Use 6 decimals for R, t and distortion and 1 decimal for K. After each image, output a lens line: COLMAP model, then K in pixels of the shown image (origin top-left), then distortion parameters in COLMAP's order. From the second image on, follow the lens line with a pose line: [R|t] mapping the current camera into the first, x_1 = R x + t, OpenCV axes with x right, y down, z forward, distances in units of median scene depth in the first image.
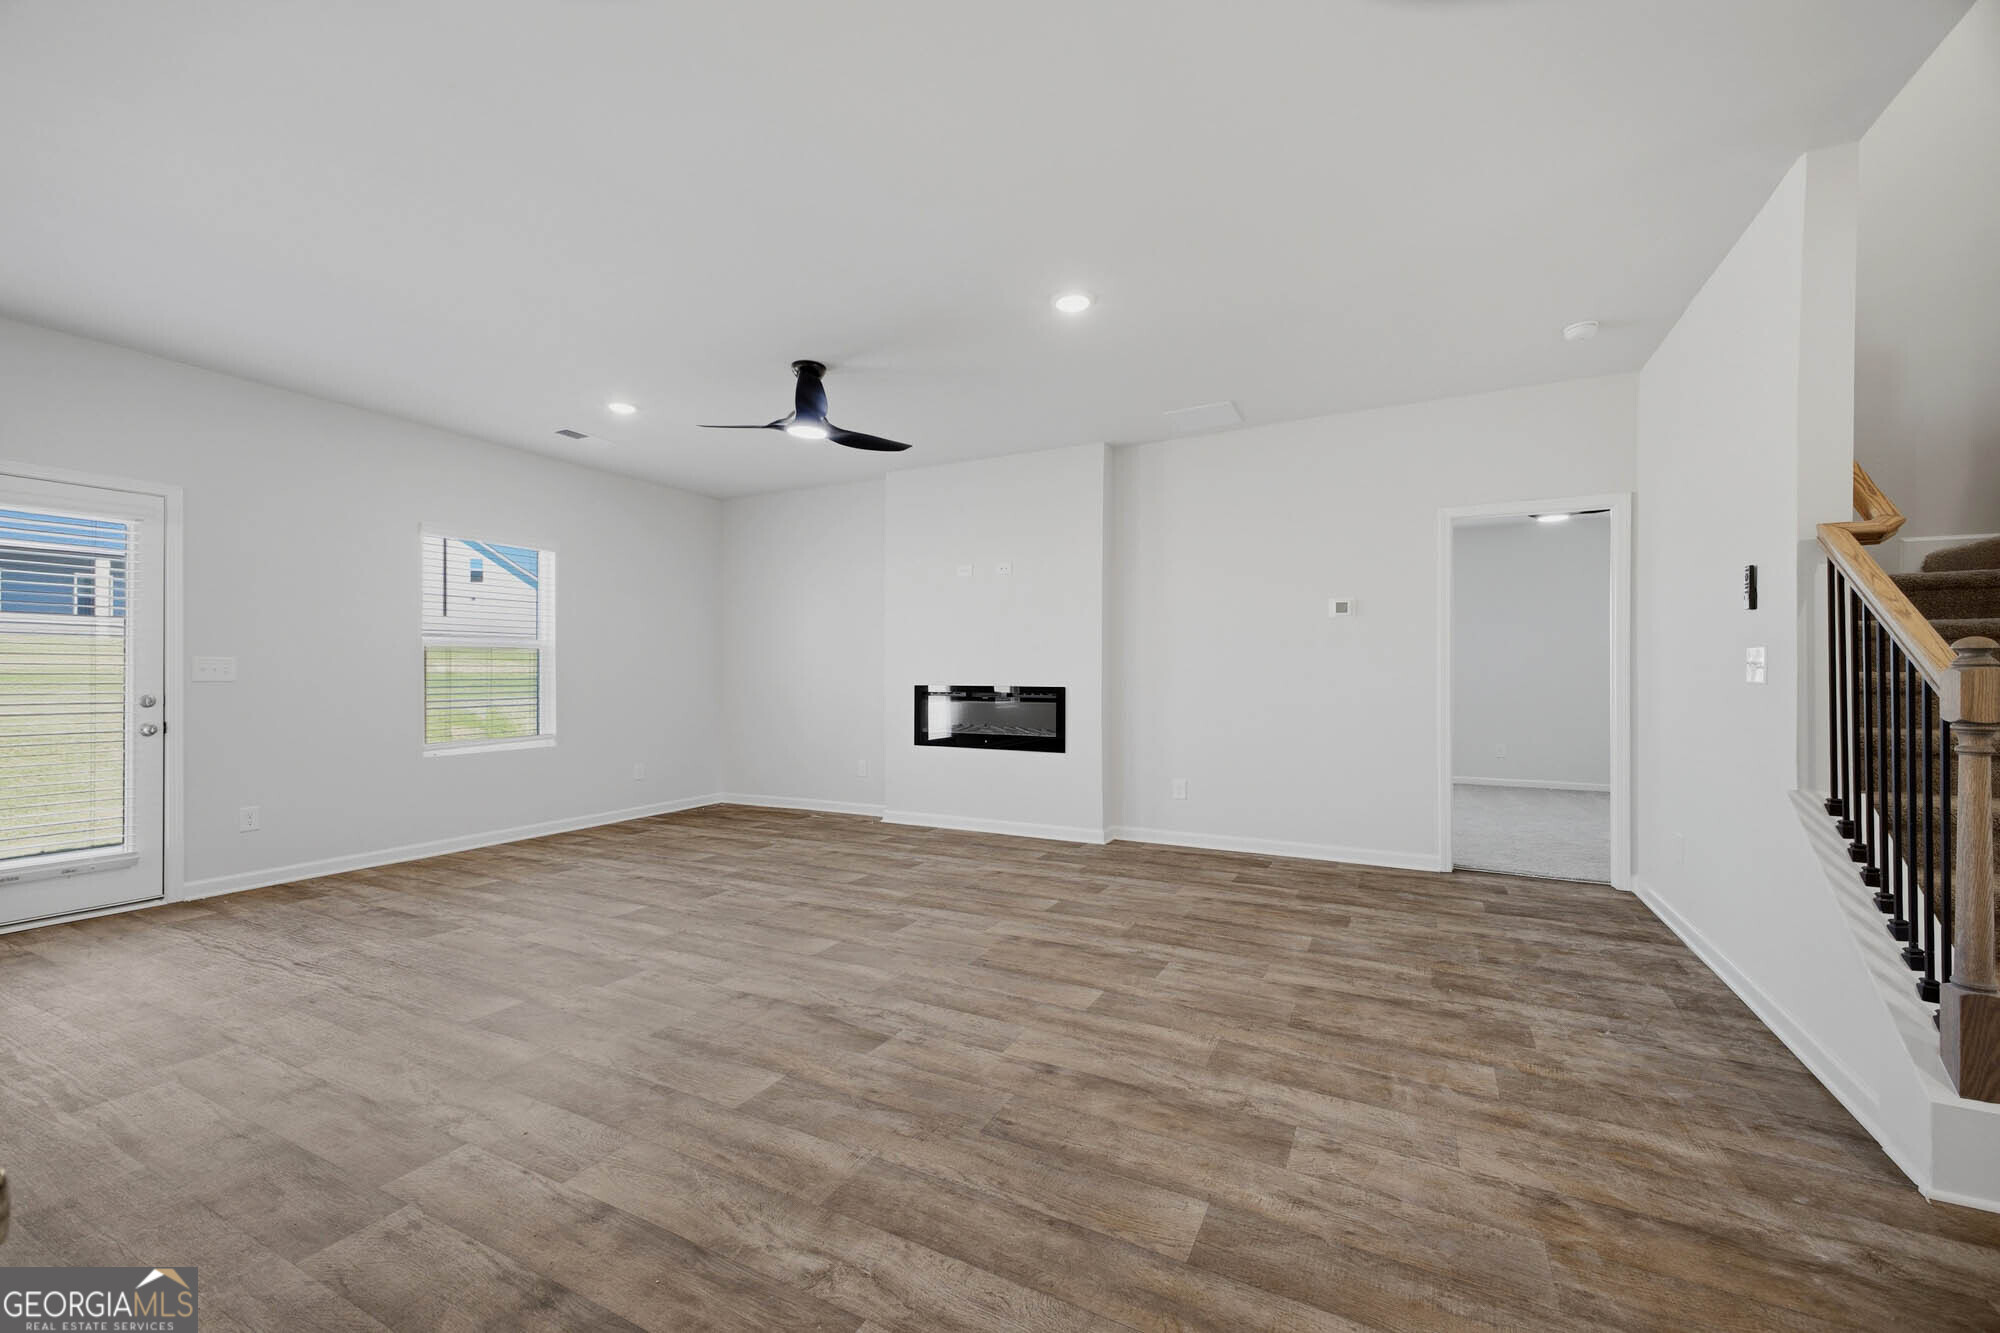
lens RADIAL K [[811.4, 0, 1007.9], [0, 811.4, 666.7], [0, 0, 1]] dist [-0.001744, -0.000324]
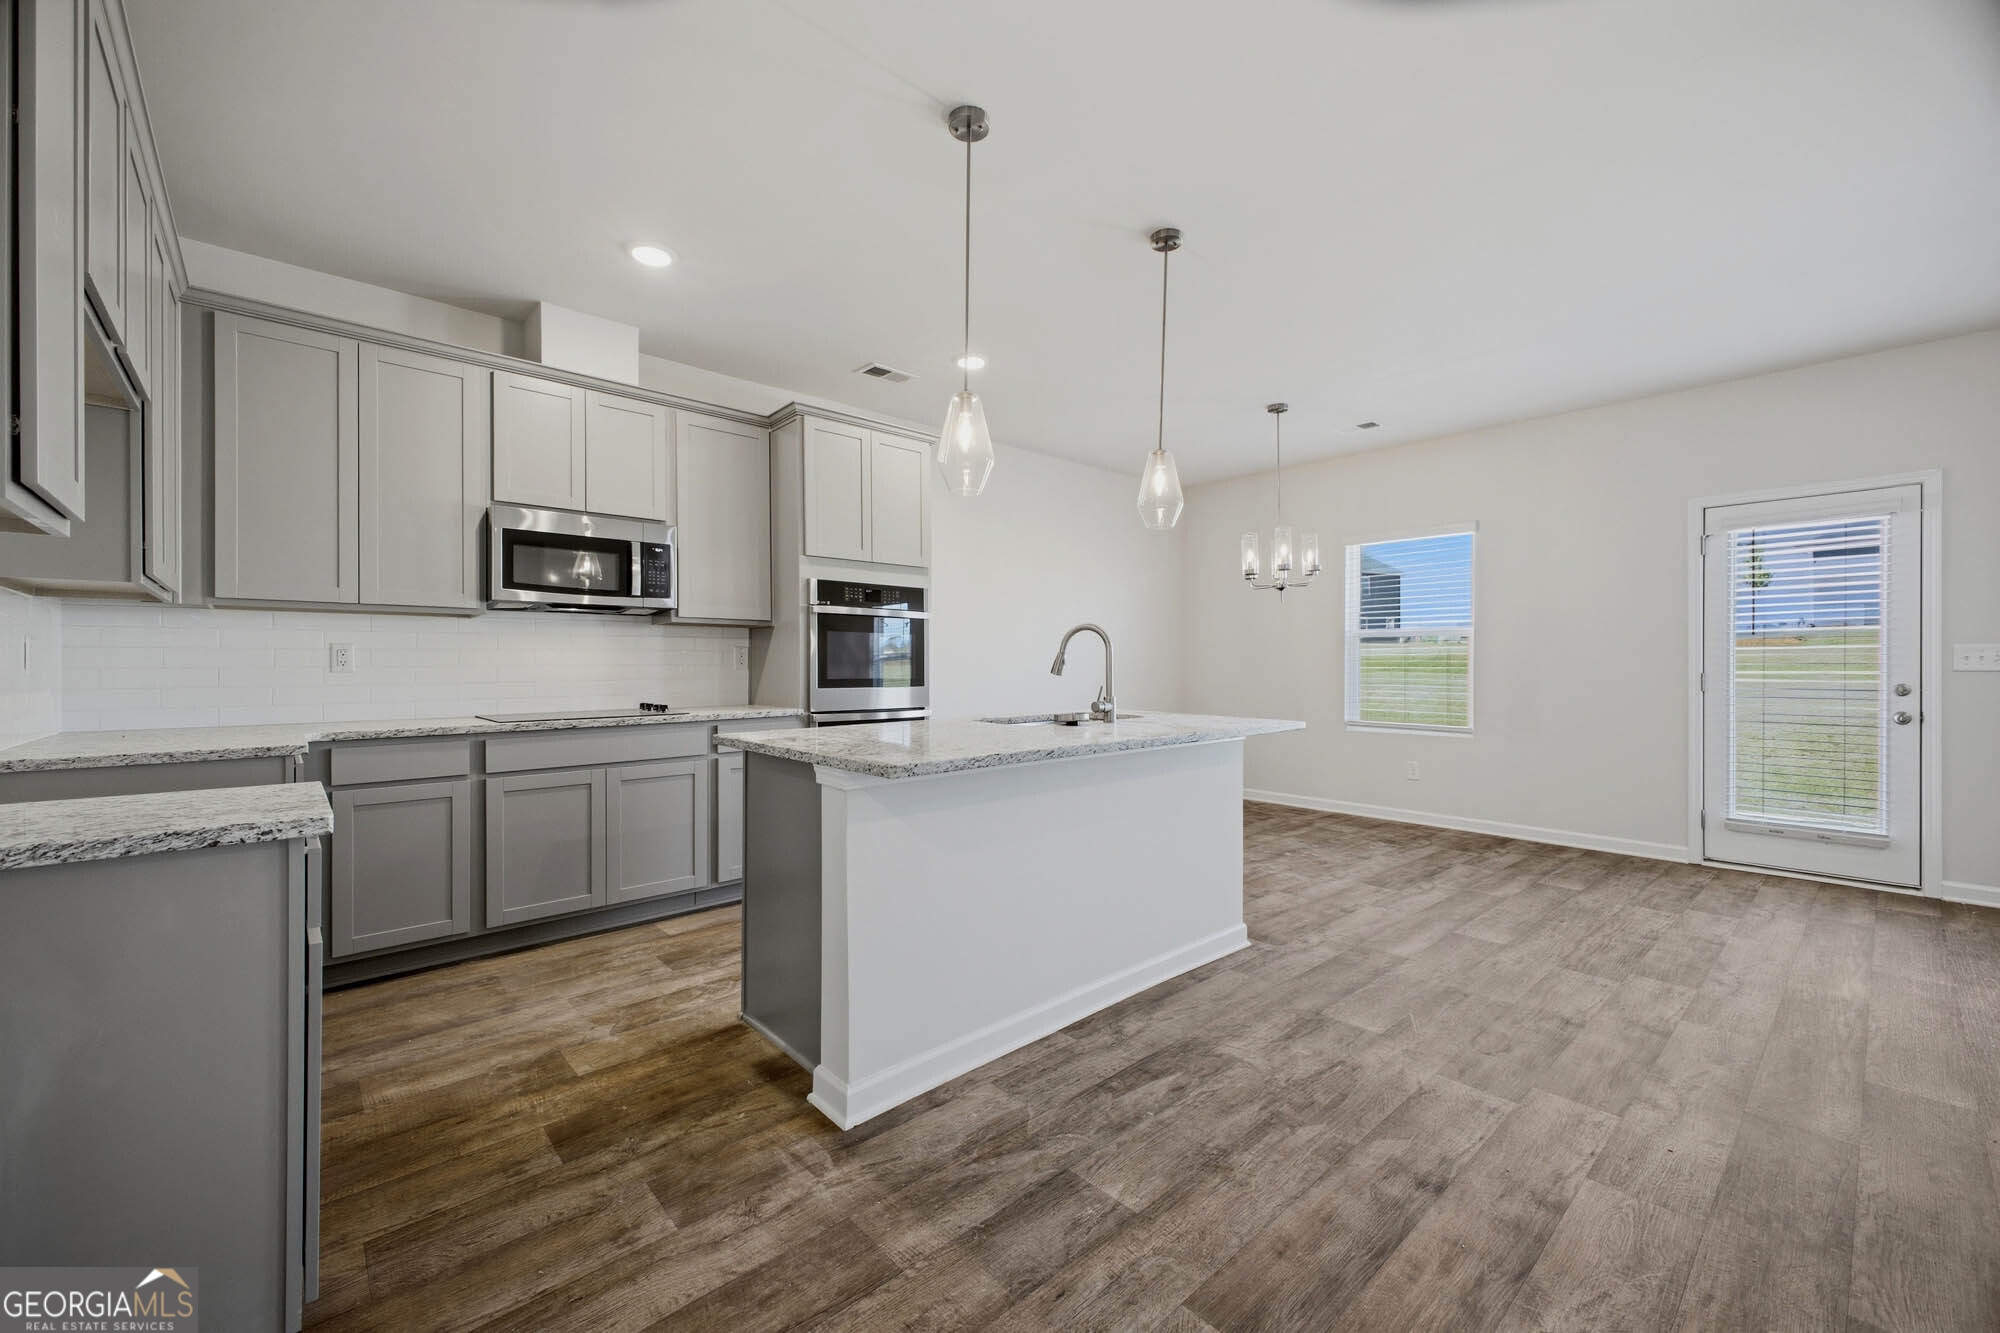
lens RADIAL K [[811.4, 0, 1007.9], [0, 811.4, 666.7], [0, 0, 1]] dist [-0.001744, -0.000324]
pose [[-0.359208, 0.000488, -0.933257, 0.276725], [0.008487, 0.999960, -0.002744, 0.006775], [0.933219, -0.008906, -0.359198, 0.312526]]
